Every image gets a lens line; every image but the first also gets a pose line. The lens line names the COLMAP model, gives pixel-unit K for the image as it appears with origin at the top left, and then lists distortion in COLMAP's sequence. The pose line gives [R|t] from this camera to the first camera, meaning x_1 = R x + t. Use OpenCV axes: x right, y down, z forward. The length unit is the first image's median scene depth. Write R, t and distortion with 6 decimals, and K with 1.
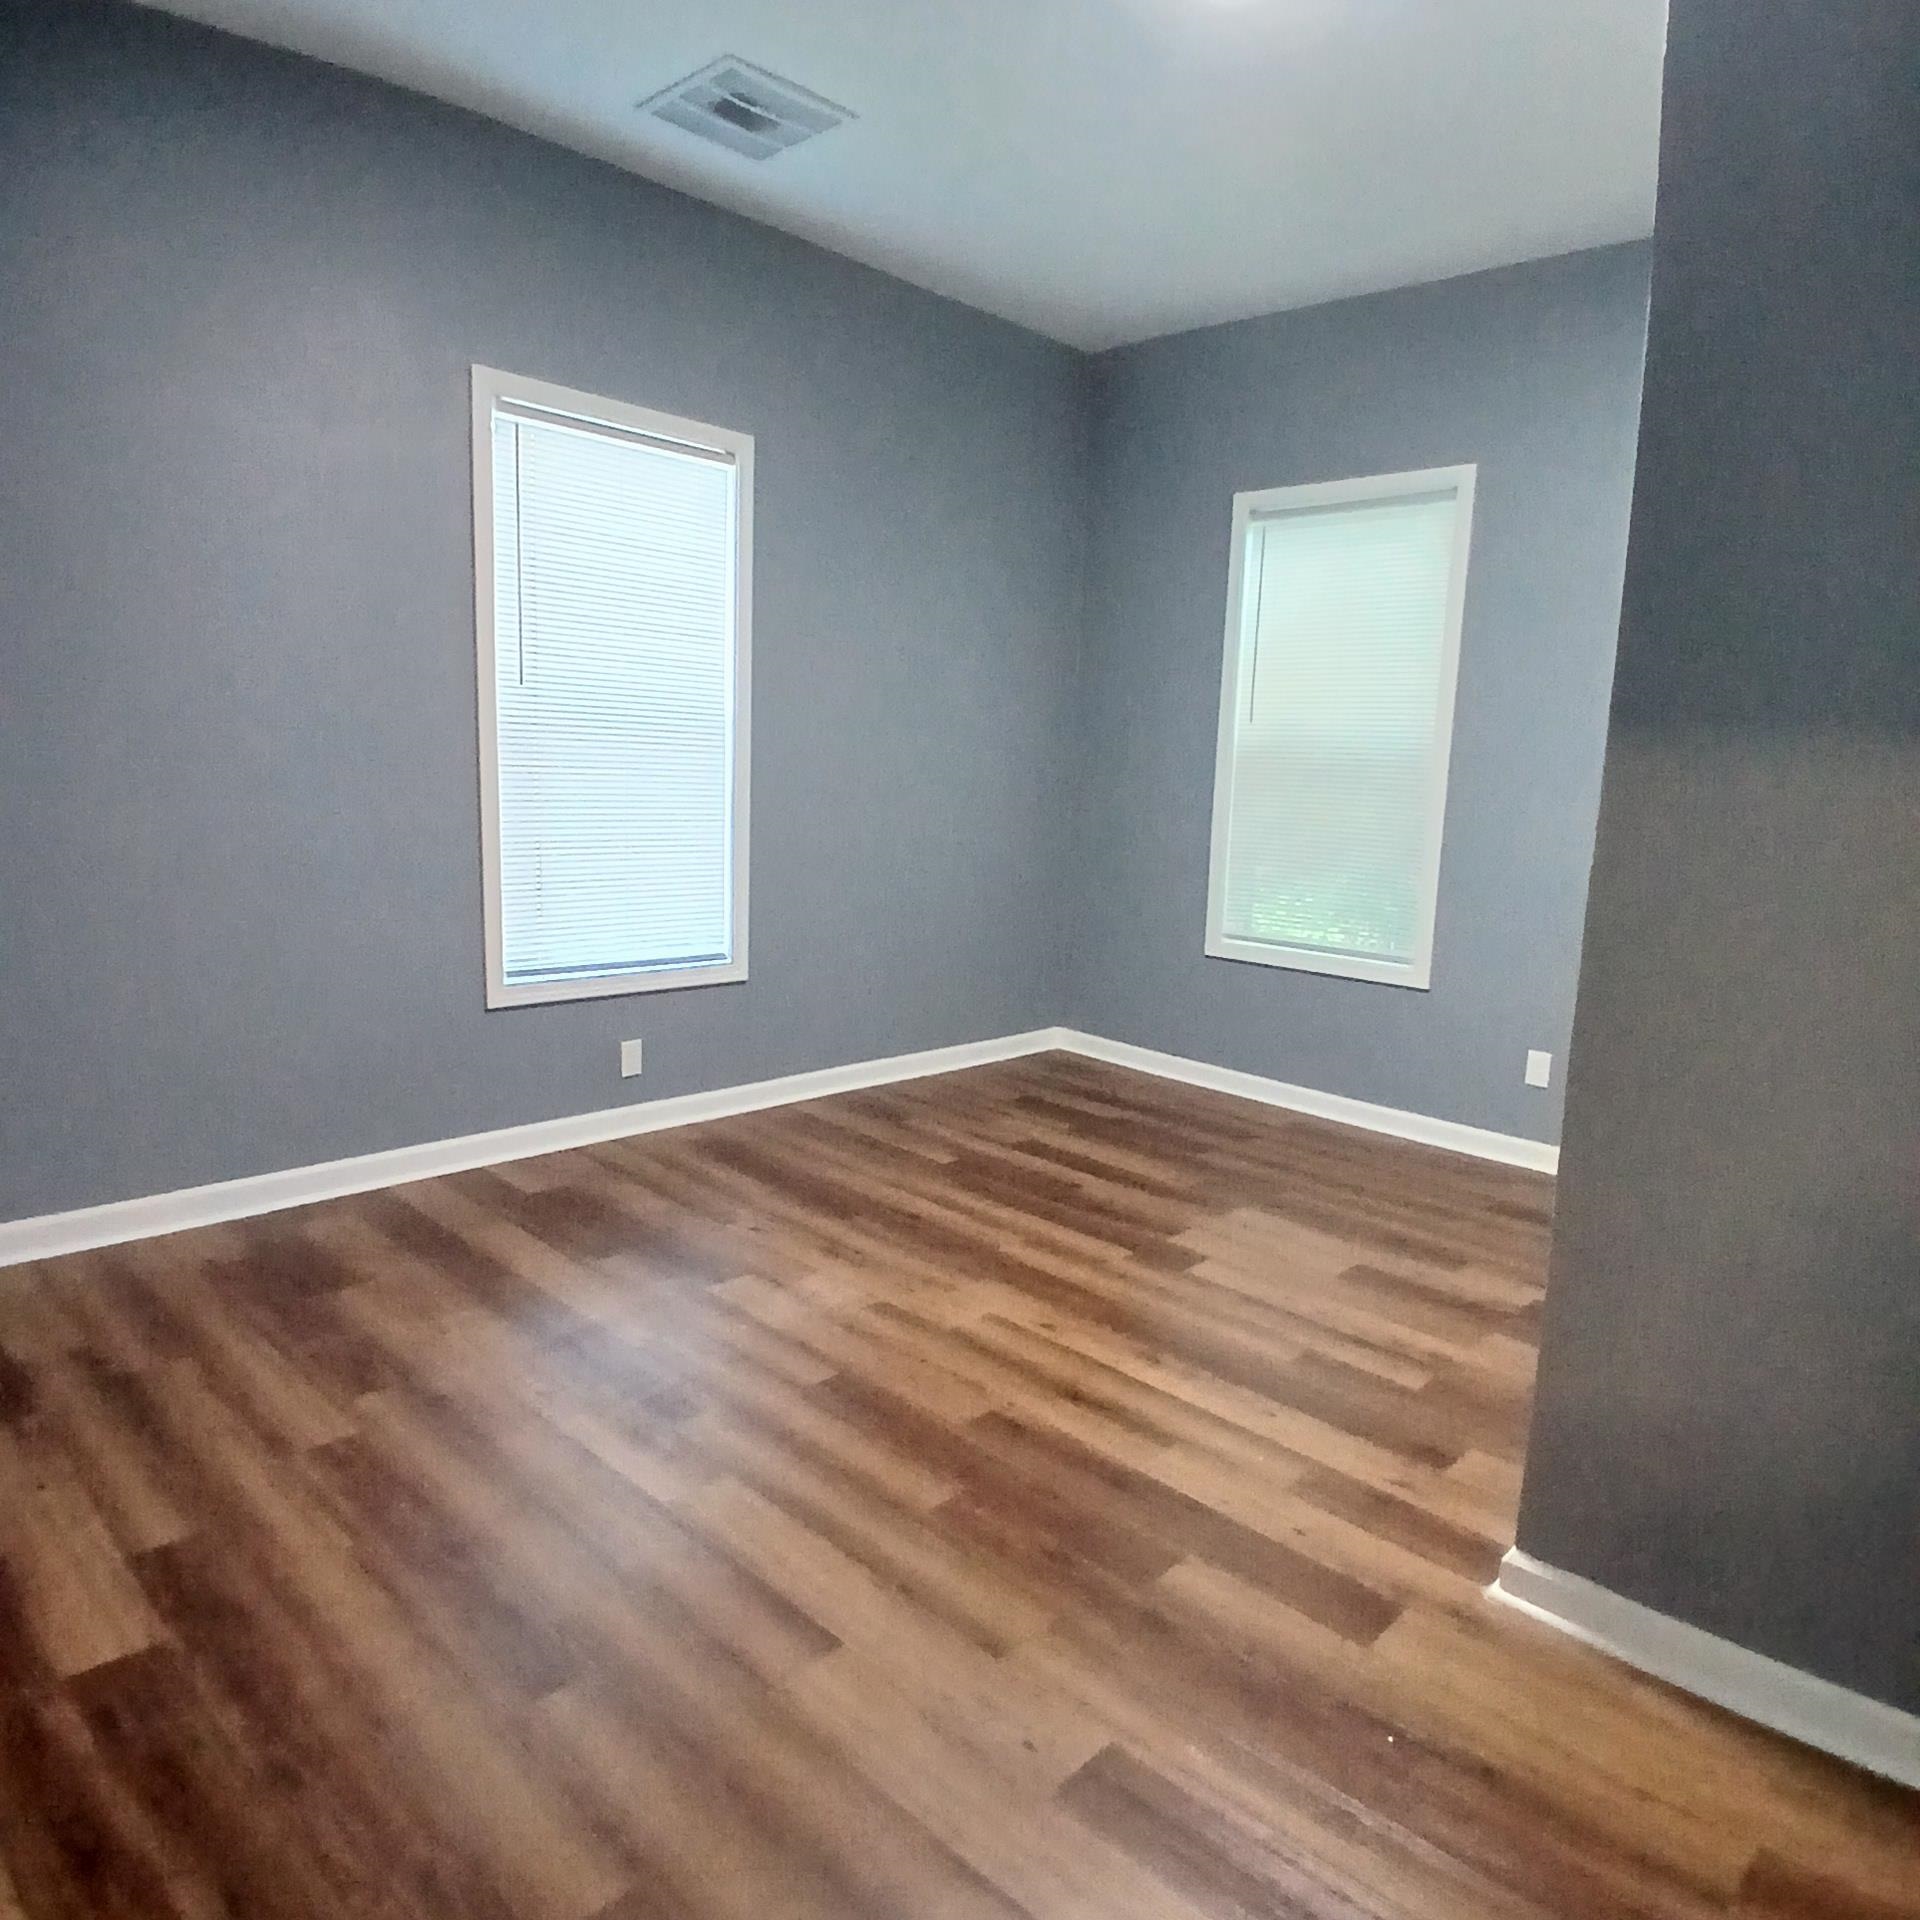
lens RADIAL K [[1293.7, 0, 952.9], [0, 1293.7, 979.2], [0, 0, 1]] dist [0.023387, -0.059070]
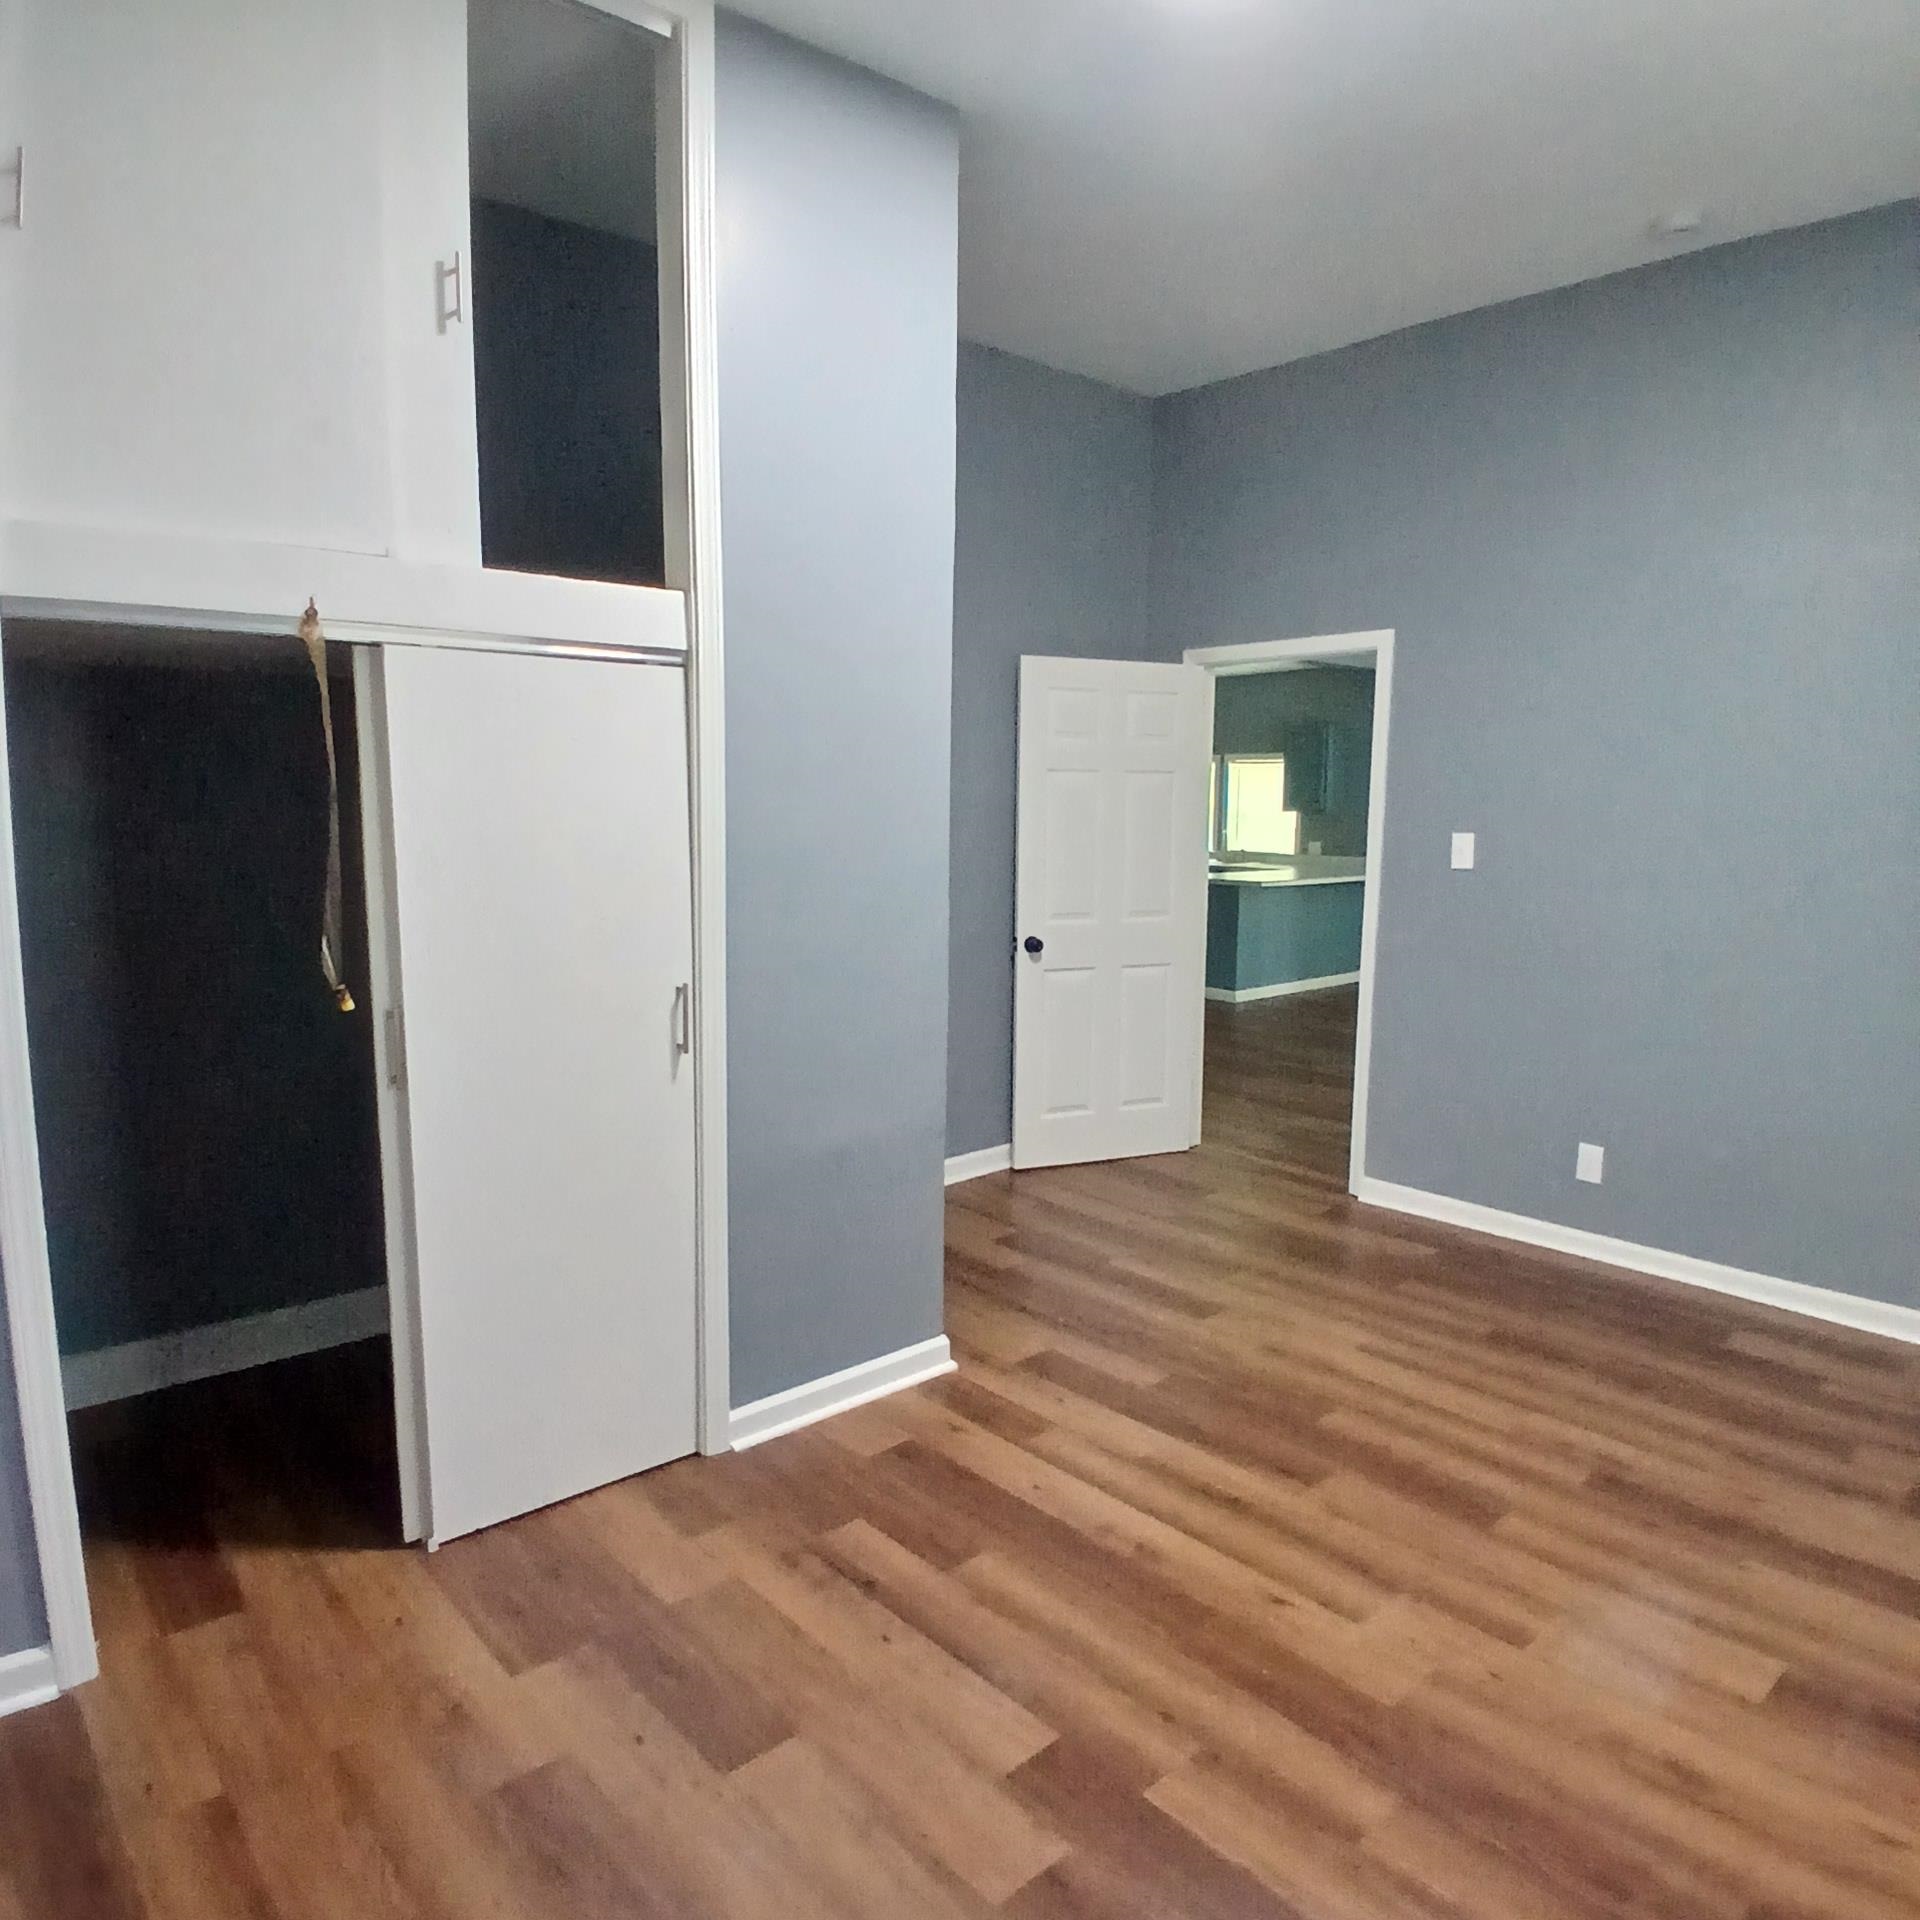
lens RADIAL K [[1293.7, 0, 952.9], [0, 1293.7, 979.2], [0, 0, 1]] dist [0.023387, -0.059070]
pose [[-0.995651, -0.056989, 0.073703, 0.260176], [-0.032669, 0.954423, 0.296662, -0.347502], [-0.087250, 0.292964, -0.952134, 1.872793]]
